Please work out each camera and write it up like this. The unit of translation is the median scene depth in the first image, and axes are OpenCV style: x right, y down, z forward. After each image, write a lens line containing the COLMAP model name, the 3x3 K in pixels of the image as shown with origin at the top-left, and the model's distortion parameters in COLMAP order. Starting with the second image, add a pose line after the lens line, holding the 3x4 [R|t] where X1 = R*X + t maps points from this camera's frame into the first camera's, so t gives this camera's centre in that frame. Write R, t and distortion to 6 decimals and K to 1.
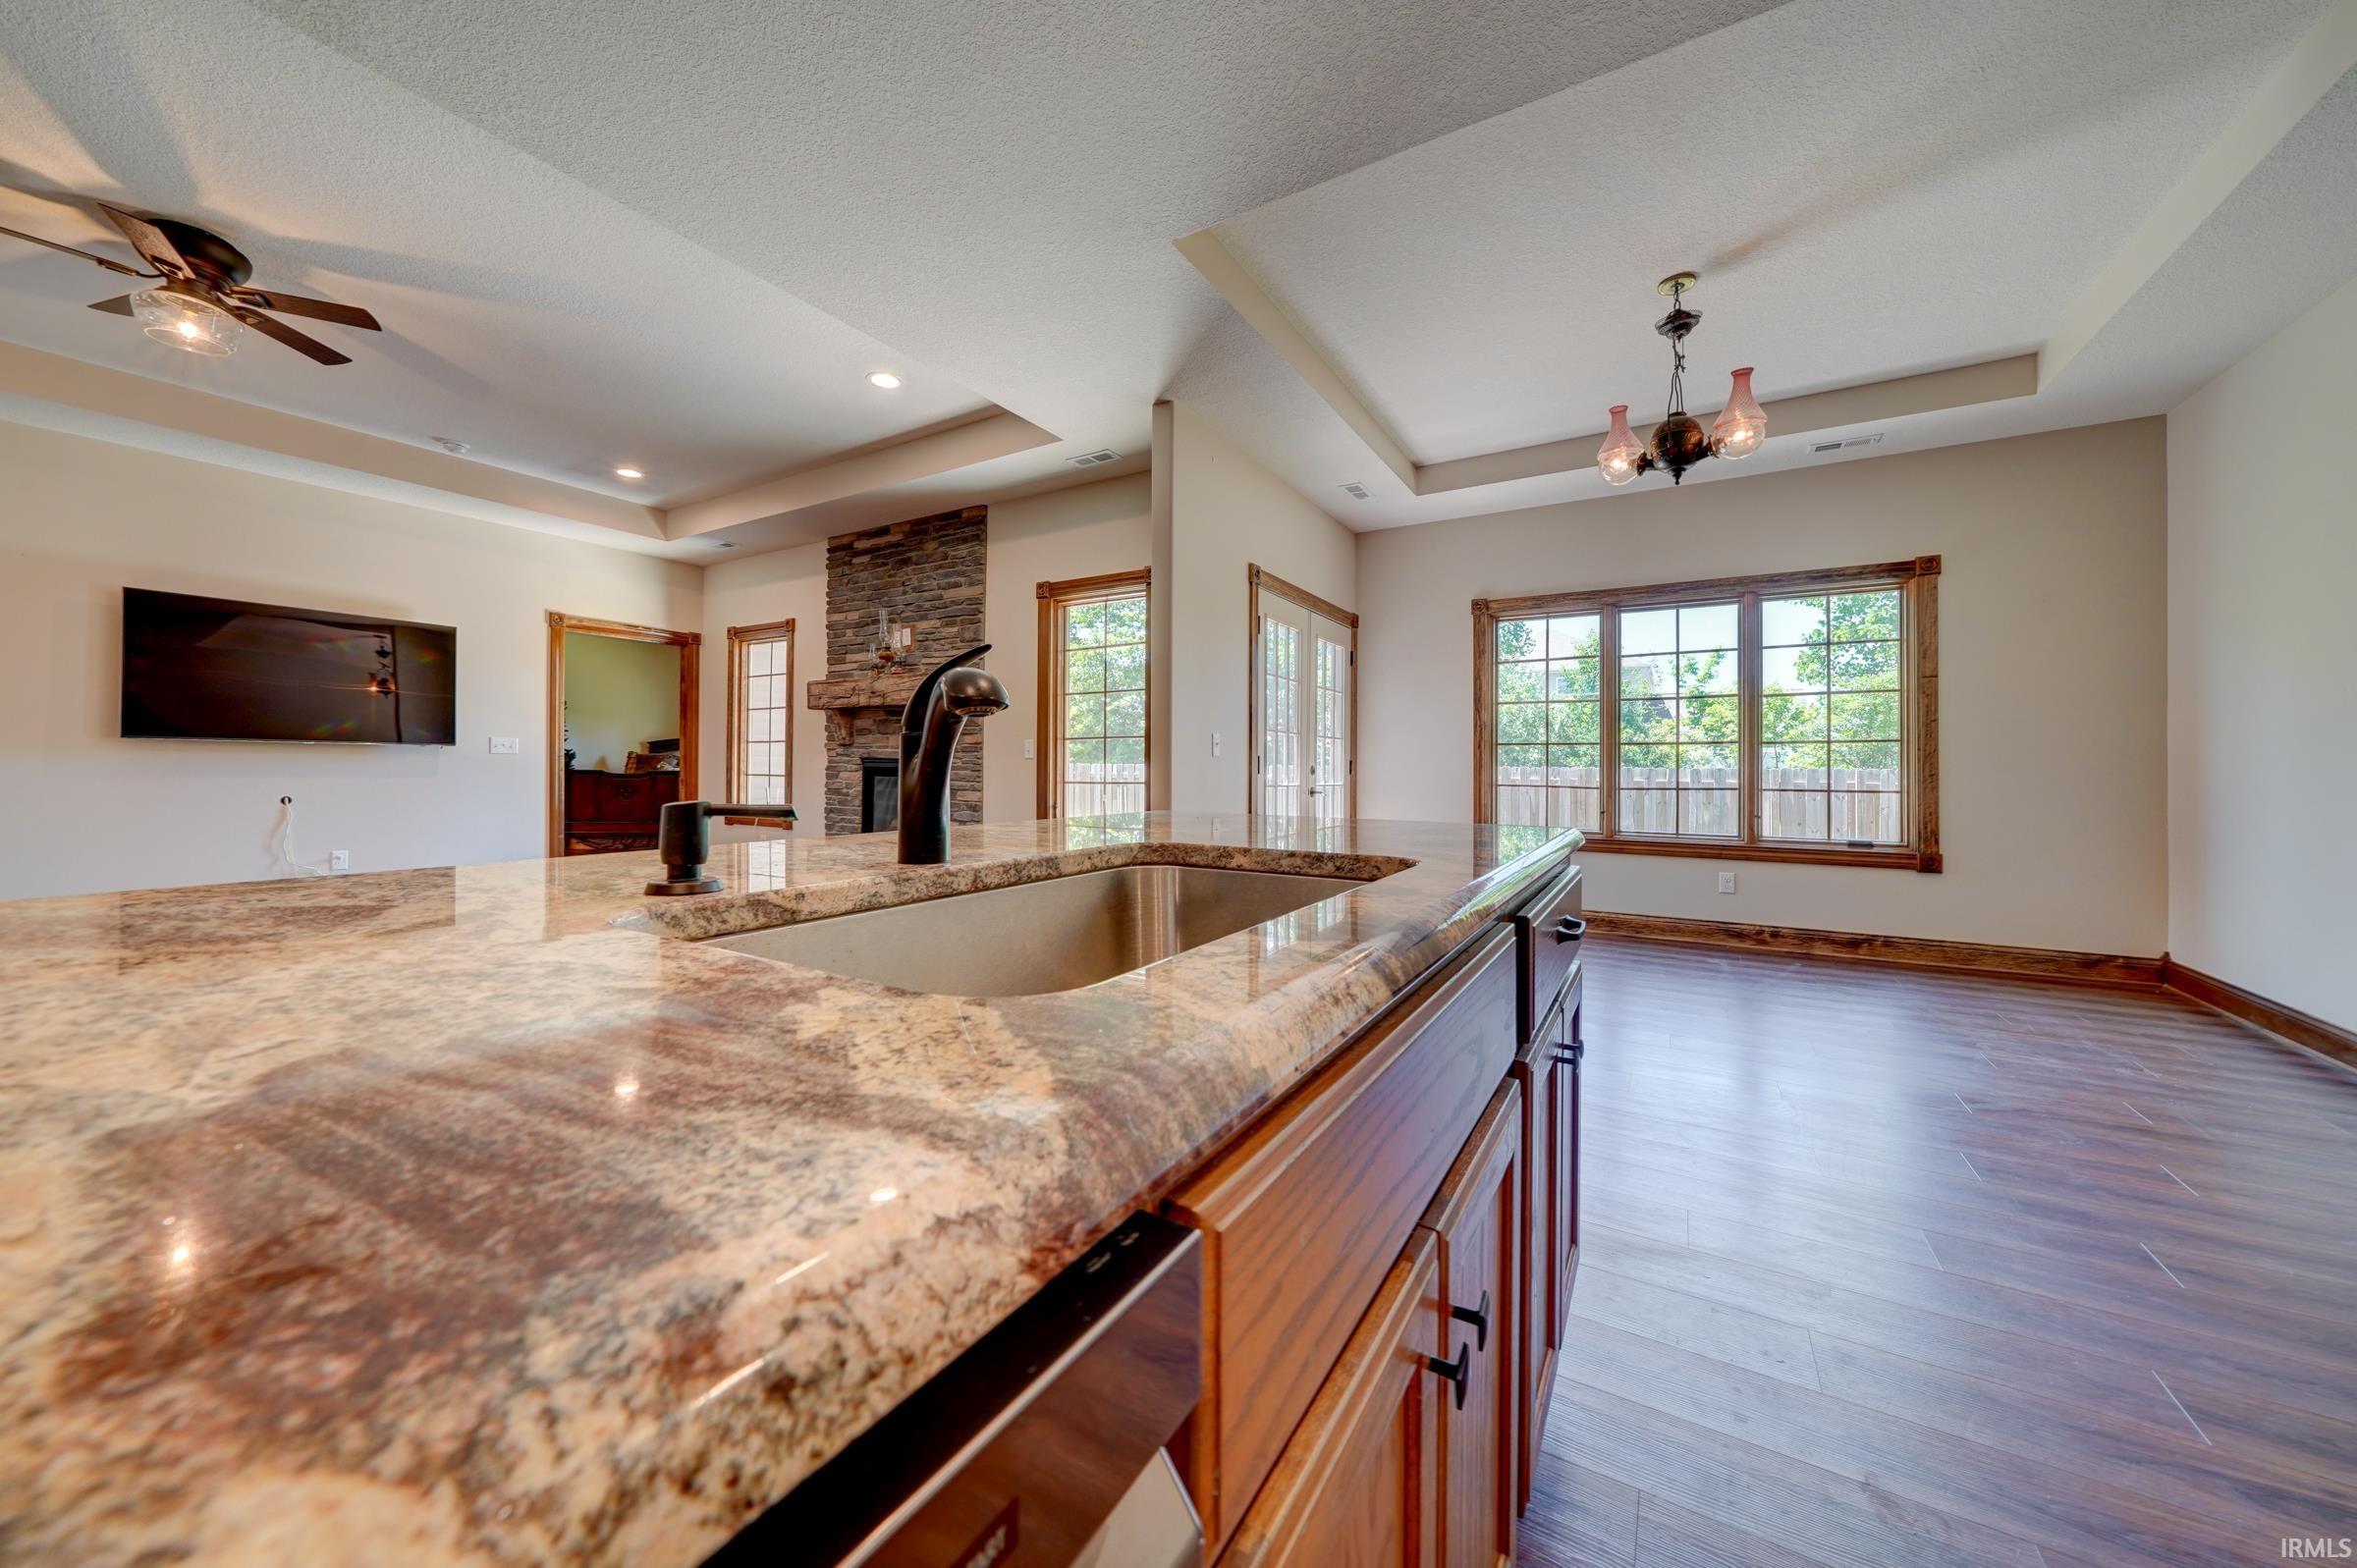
lens RADIAL K [[813.4, 0, 1162.8], [0, 813.4, 776.2], [0, 0, 1]] dist [-0.003094, 0.000217]
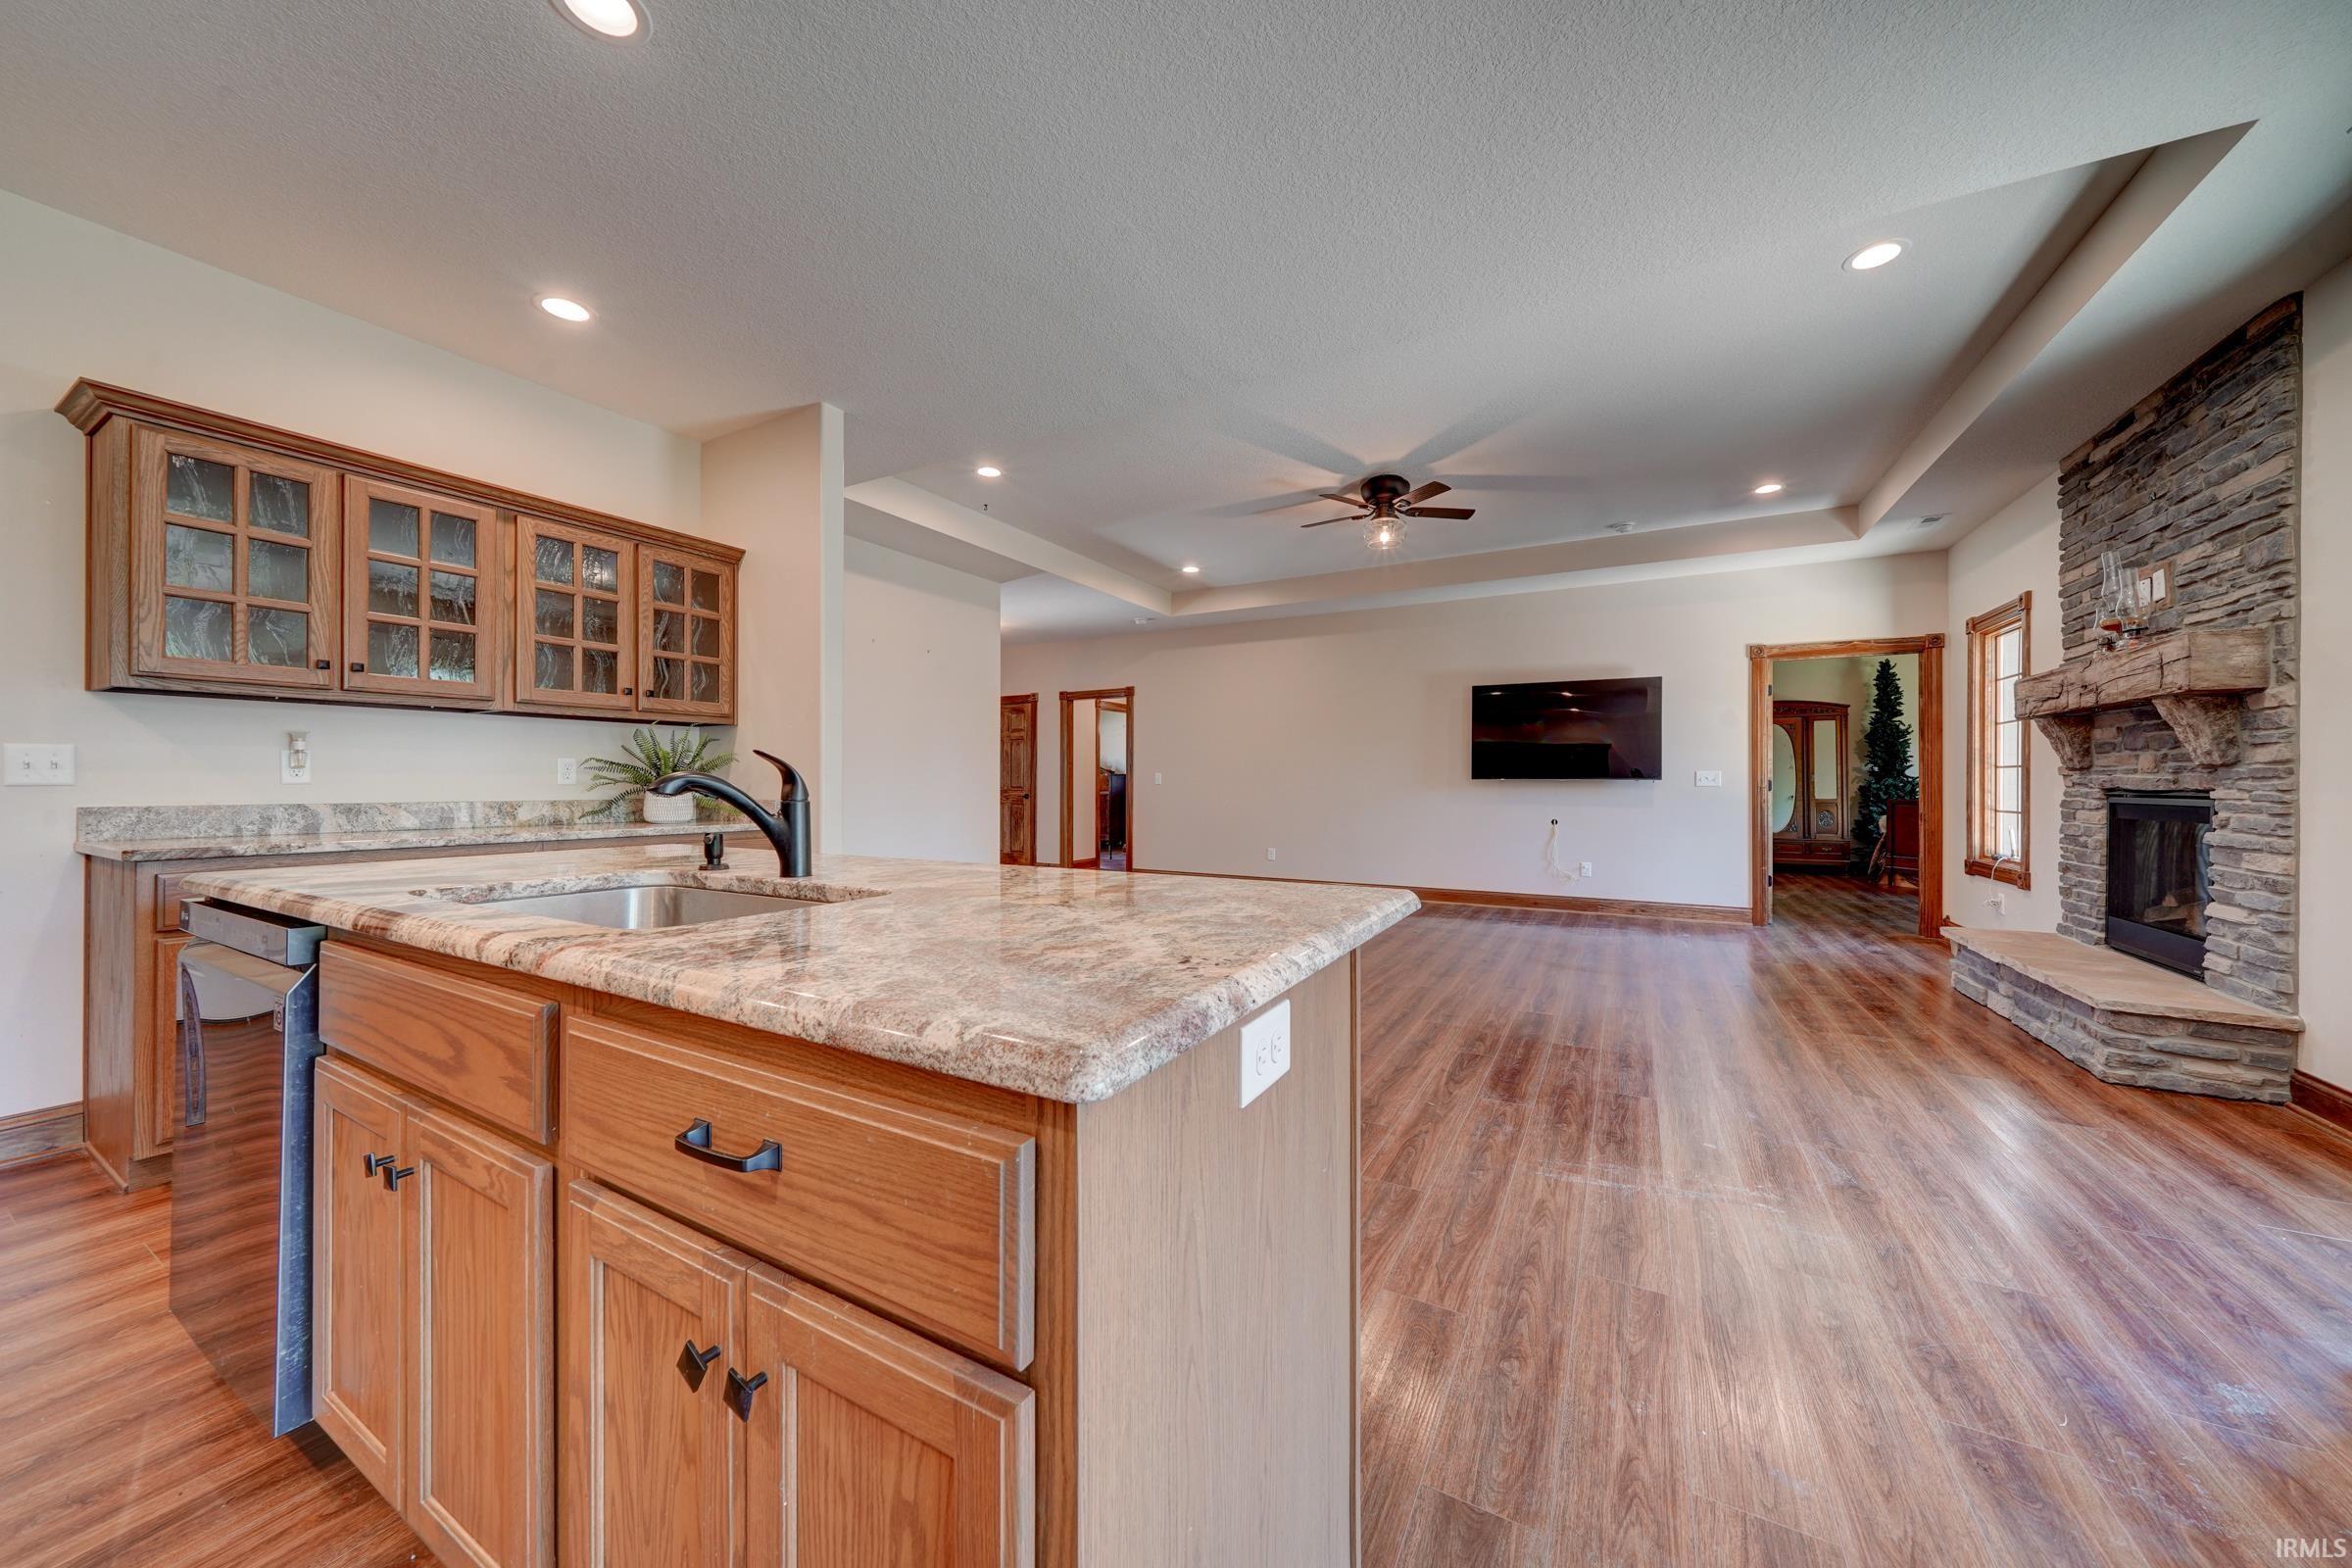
lens RADIAL K [[811.7, 0, 1196.8], [0, 811.7, 780.2], [0, 0, 1]] dist [-0.003094, 0.000217]
pose [[0.066275, -0.013039, -0.997716, 0.236502], [-0.012573, 0.999824, -0.013902, -0.013114], [0.997722, 0.013466, 0.066100, 0.283378]]
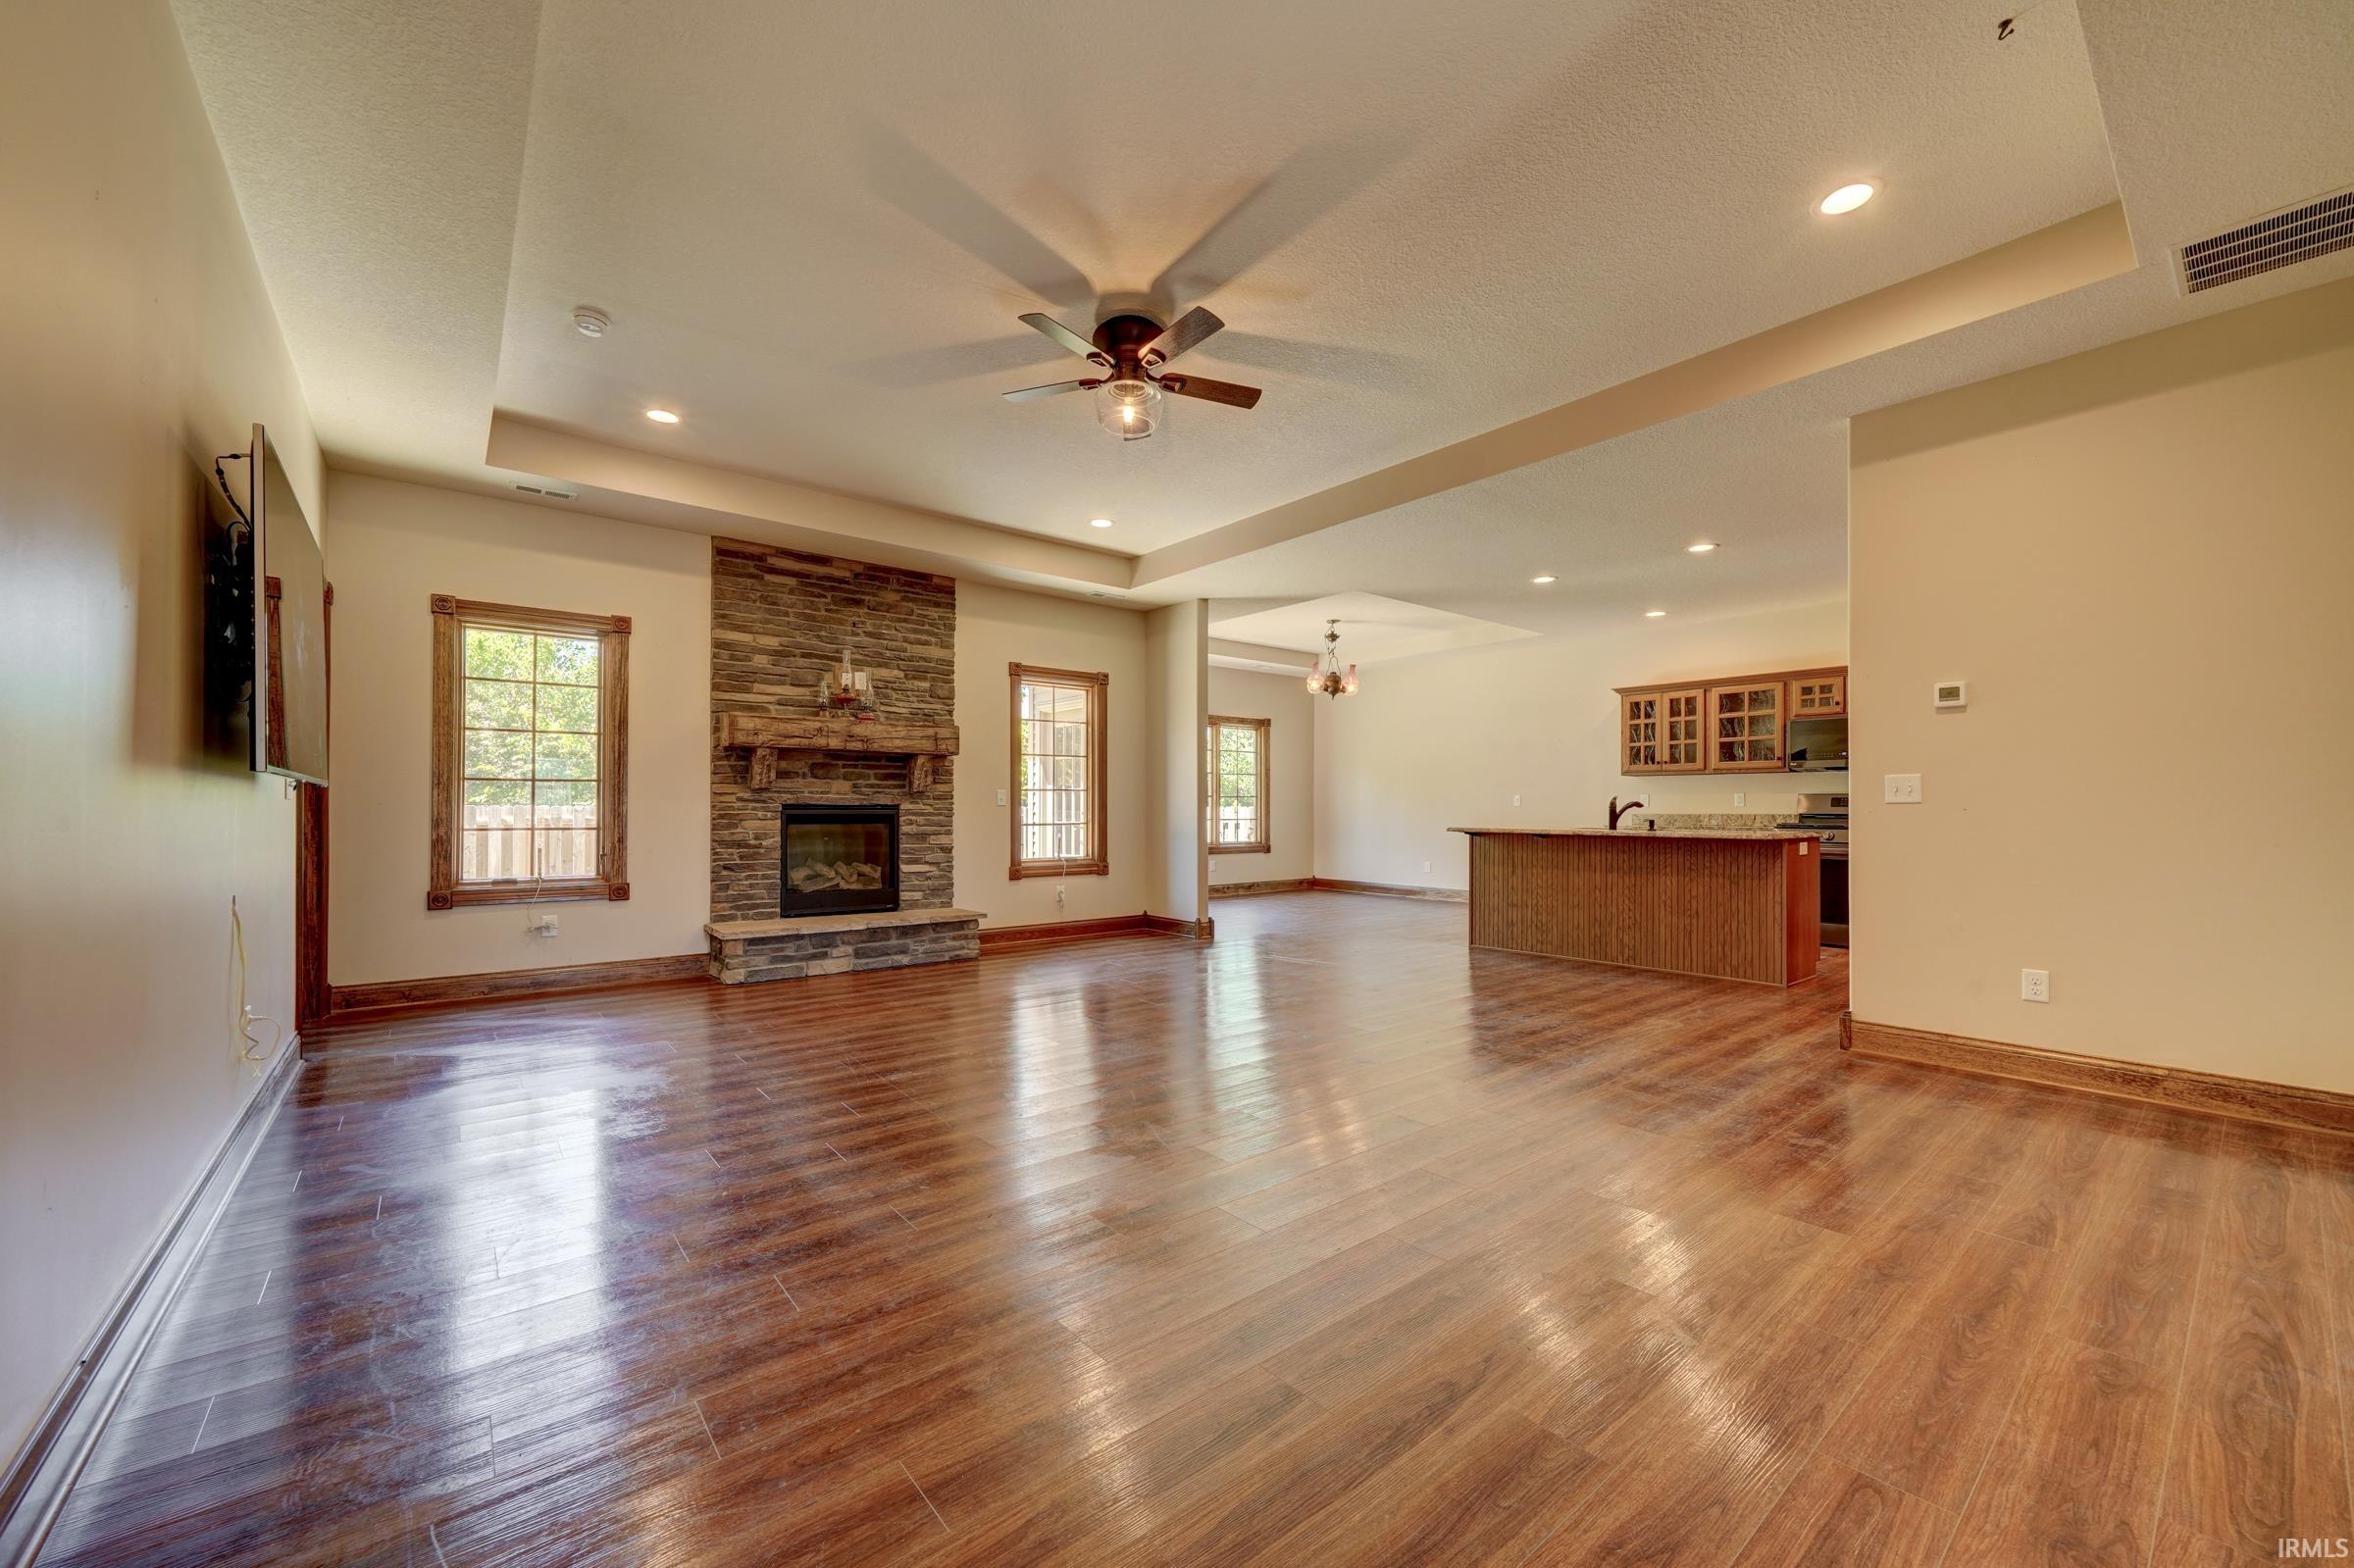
lens RADIAL K [[902.8, 0, 1170.0], [0, 902.8, 810.2], [0, 0, 1]] dist [-0.003696, -0.000446]
pose [[0.335279, -0.009051, 0.942076, -1.289011], [0.011867, 0.999915, 0.005383, -0.018224], [-0.942044, 0.009375, 0.335357, 0.307859]]
